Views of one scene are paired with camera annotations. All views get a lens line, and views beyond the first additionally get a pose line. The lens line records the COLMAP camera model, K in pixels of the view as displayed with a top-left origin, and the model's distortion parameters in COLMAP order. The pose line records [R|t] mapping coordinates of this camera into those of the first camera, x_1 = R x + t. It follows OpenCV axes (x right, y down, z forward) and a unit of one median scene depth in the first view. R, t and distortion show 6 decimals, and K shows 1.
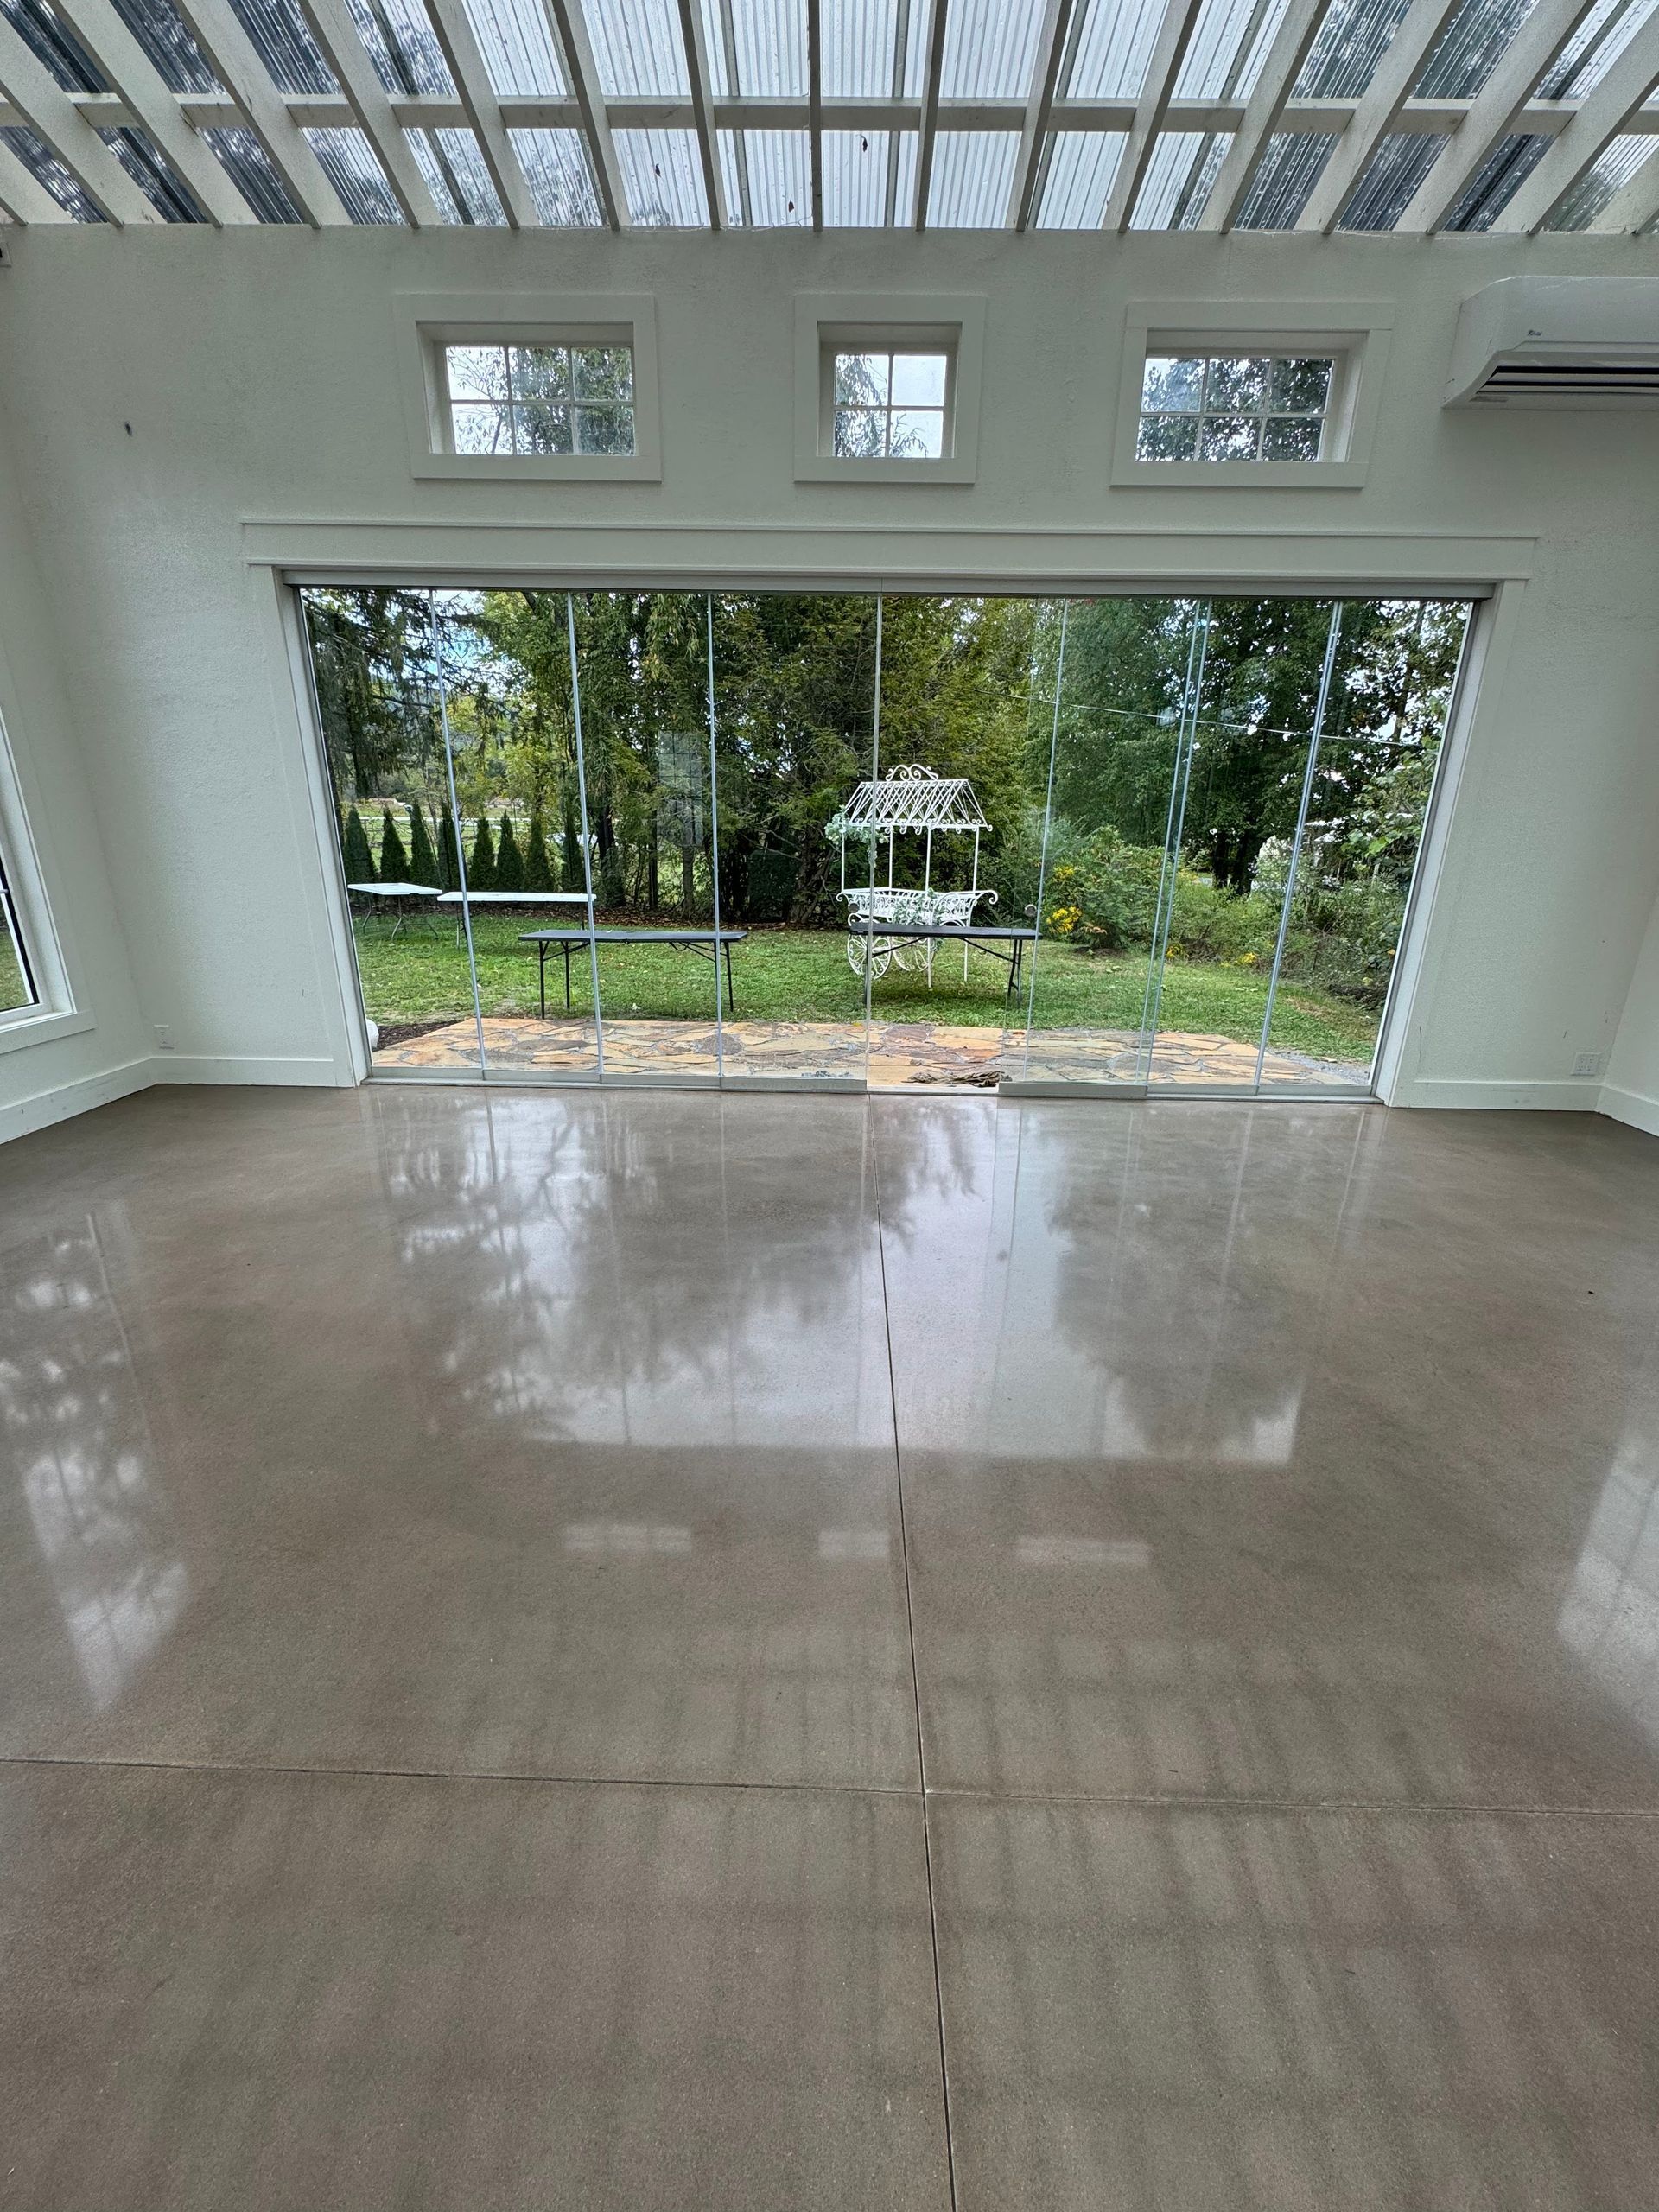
lens RADIAL K [[880.4, 0, 830.8], [0, 880.4, 1097.8], [0, 0, 1]] dist [0.005278, -0.000389]
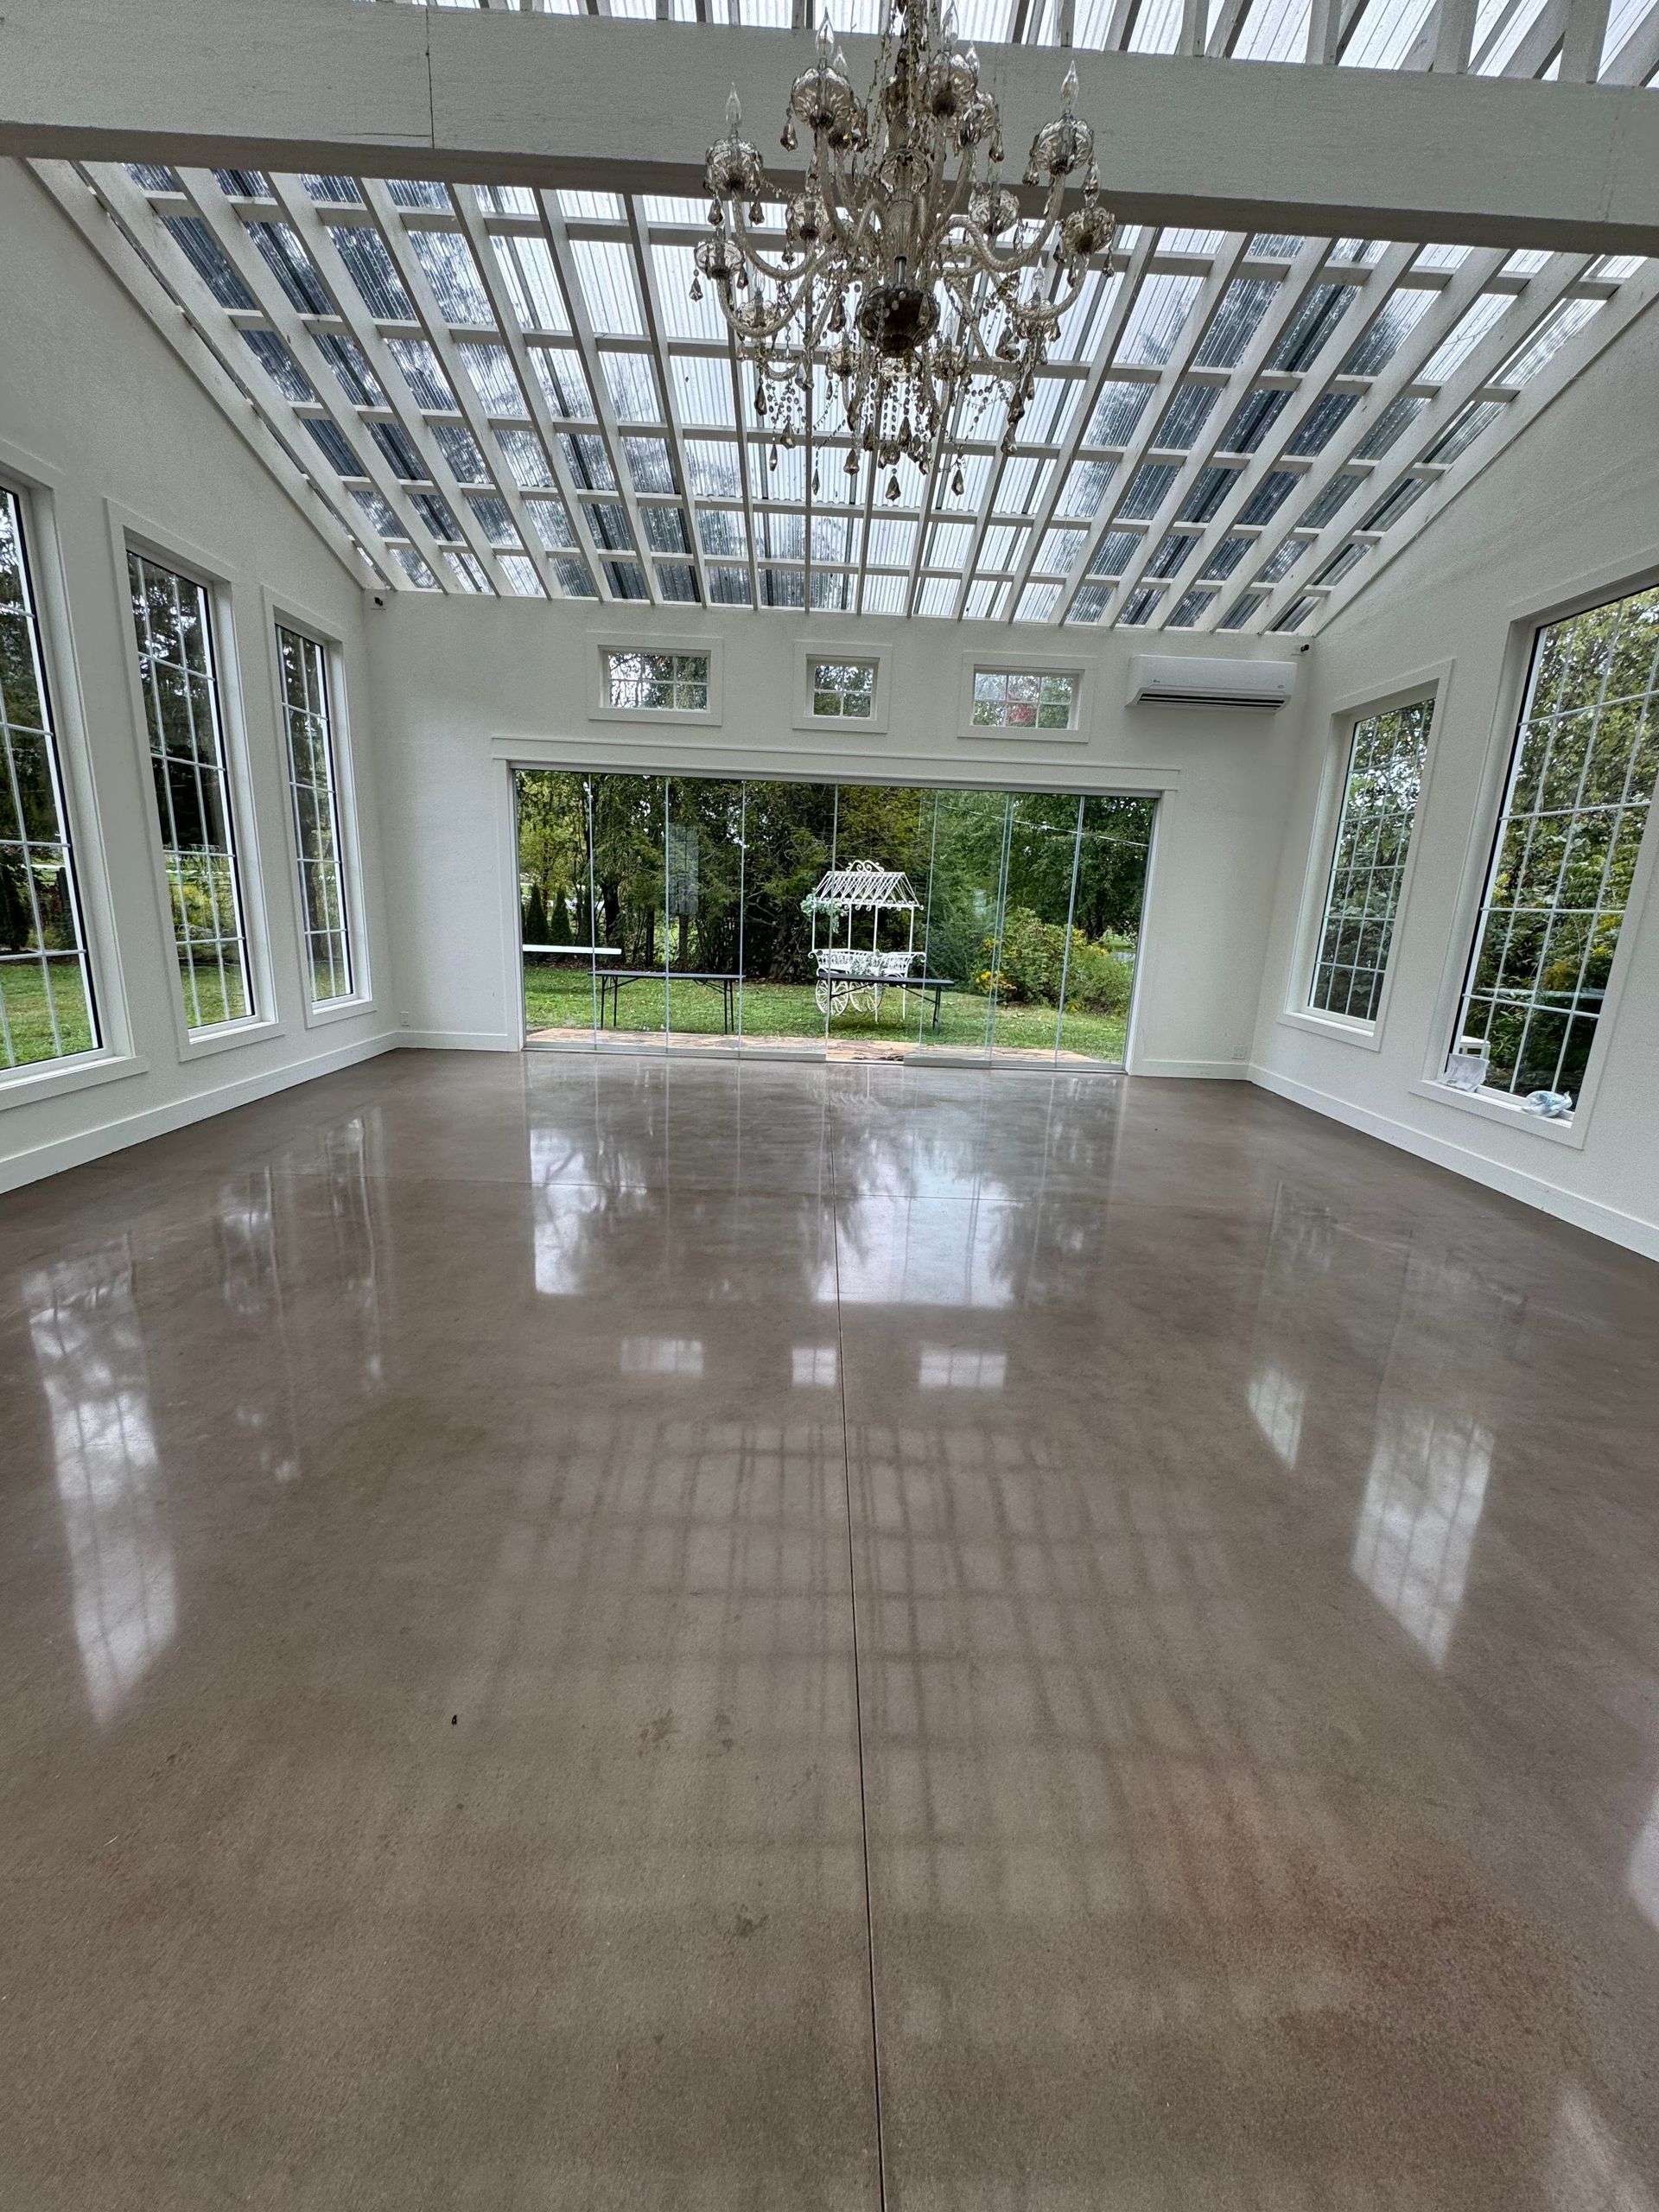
lens RADIAL K [[880.4, 0, 830.8], [0, 880.4, 1097.8], [0, 0, 1]] dist [0.005278, -0.000389]
pose [[0.999106, 0.020094, 0.037195, -0.004806], [-0.017221, 0.996959, -0.076006, 0.092136], [-0.038609, 0.075297, 0.996413, -0.325833]]
